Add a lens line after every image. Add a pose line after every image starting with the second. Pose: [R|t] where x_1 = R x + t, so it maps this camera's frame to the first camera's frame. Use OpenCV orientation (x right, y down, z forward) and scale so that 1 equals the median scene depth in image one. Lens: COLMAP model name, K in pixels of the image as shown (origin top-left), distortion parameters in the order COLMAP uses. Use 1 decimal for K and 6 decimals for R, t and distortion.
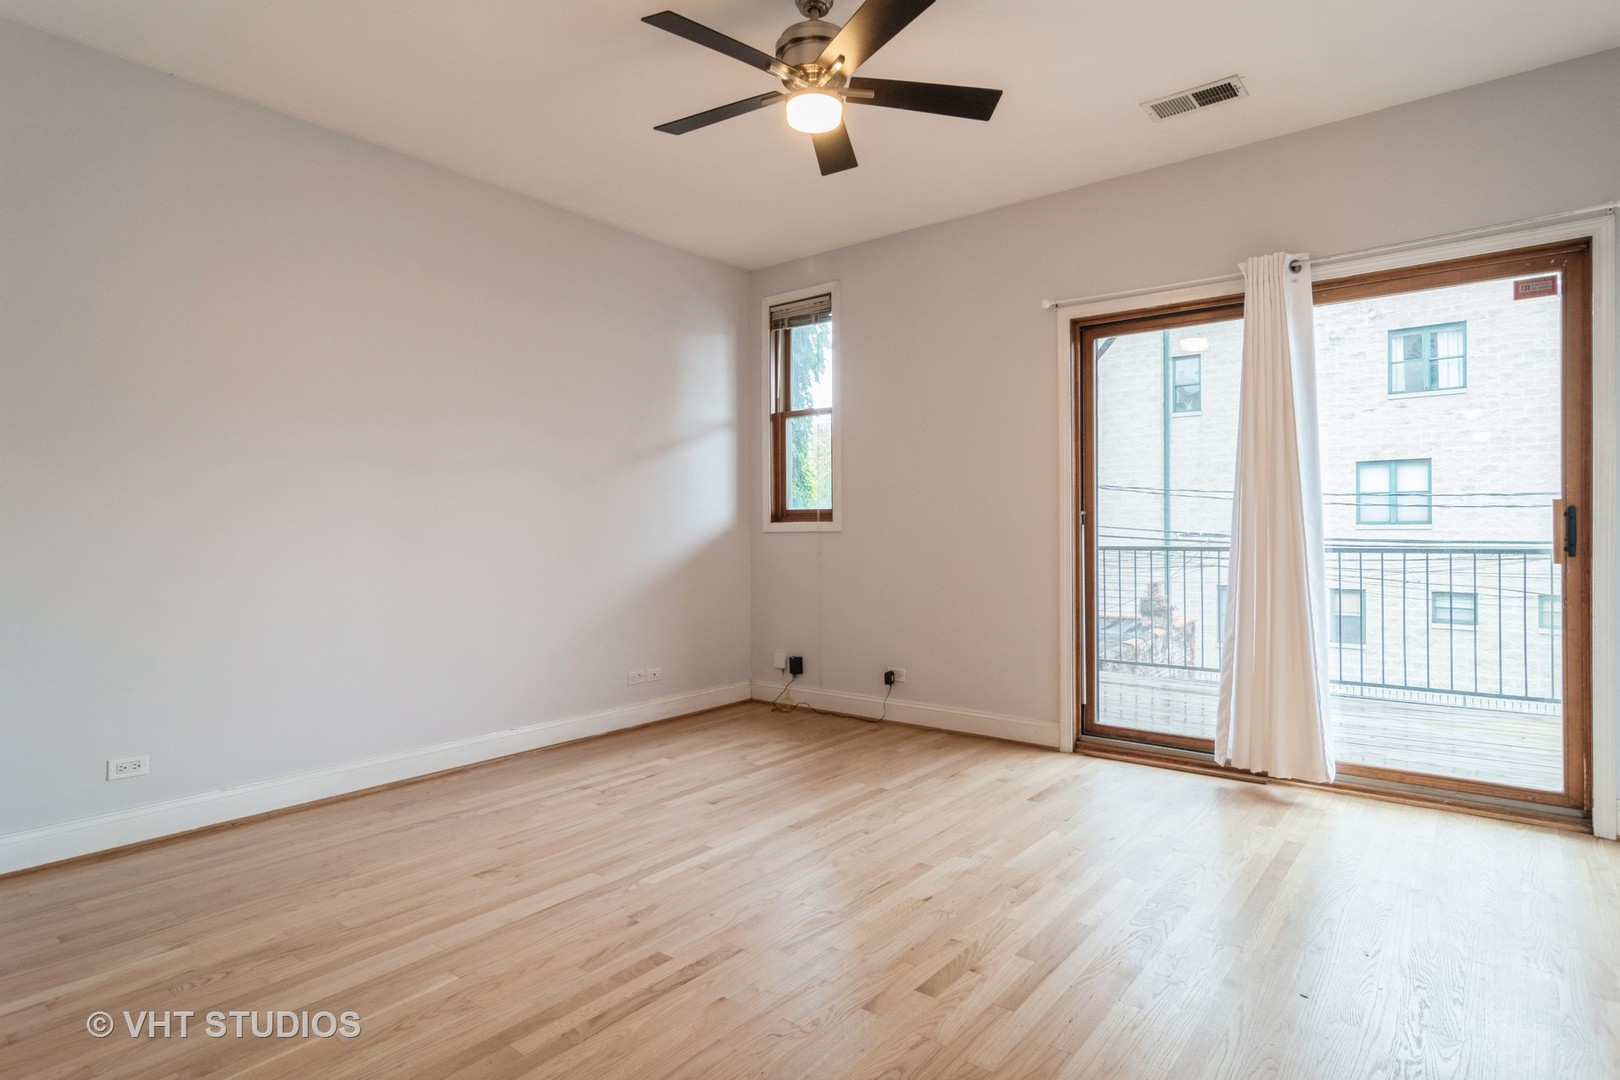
lens RADIAL K [[875.6, 0, 798.5], [0, 875.6, 538.2], [0, 0, 1]] dist [0.001599, 0.001487]
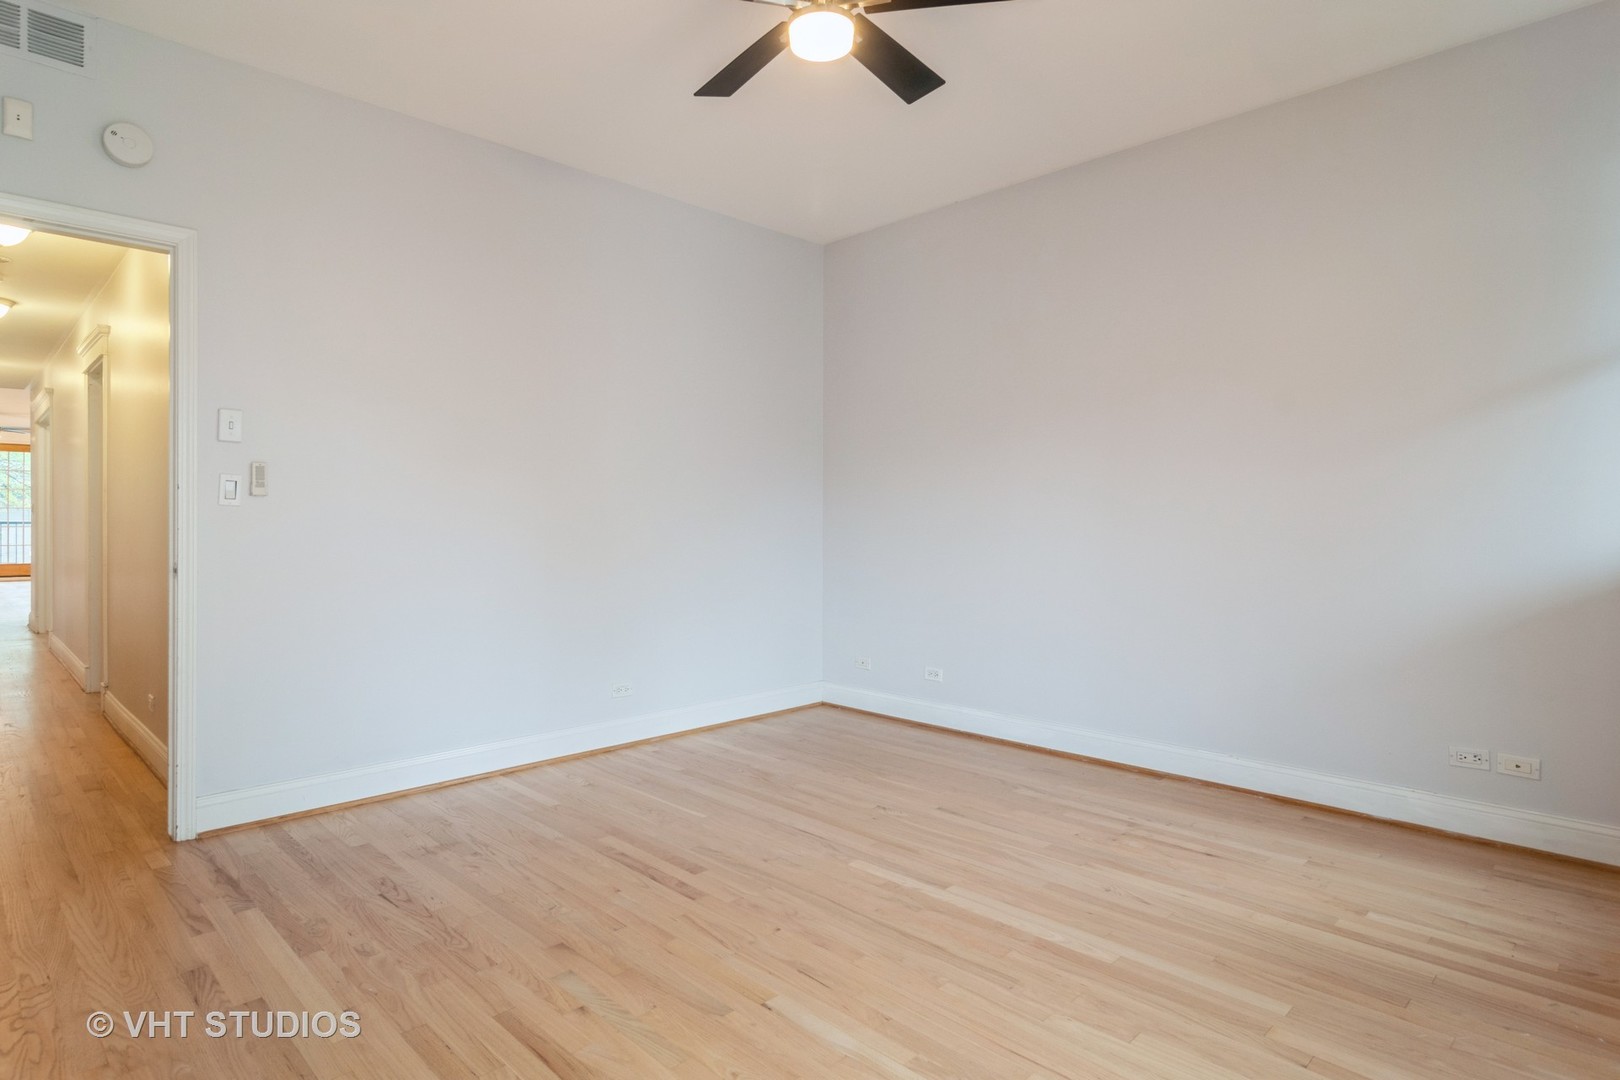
lens RADIAL K [[875.6, 0, 808.4], [0, 875.6, 530.2], [0, 0, 1]] dist [0.001599, 0.001487]
pose [[-0.117613, 0.019278, -0.992872, 0.238202], [-0.007564, 0.999765, 0.020308, -0.005817], [0.993031, 0.009898, -0.117440, 0.297119]]
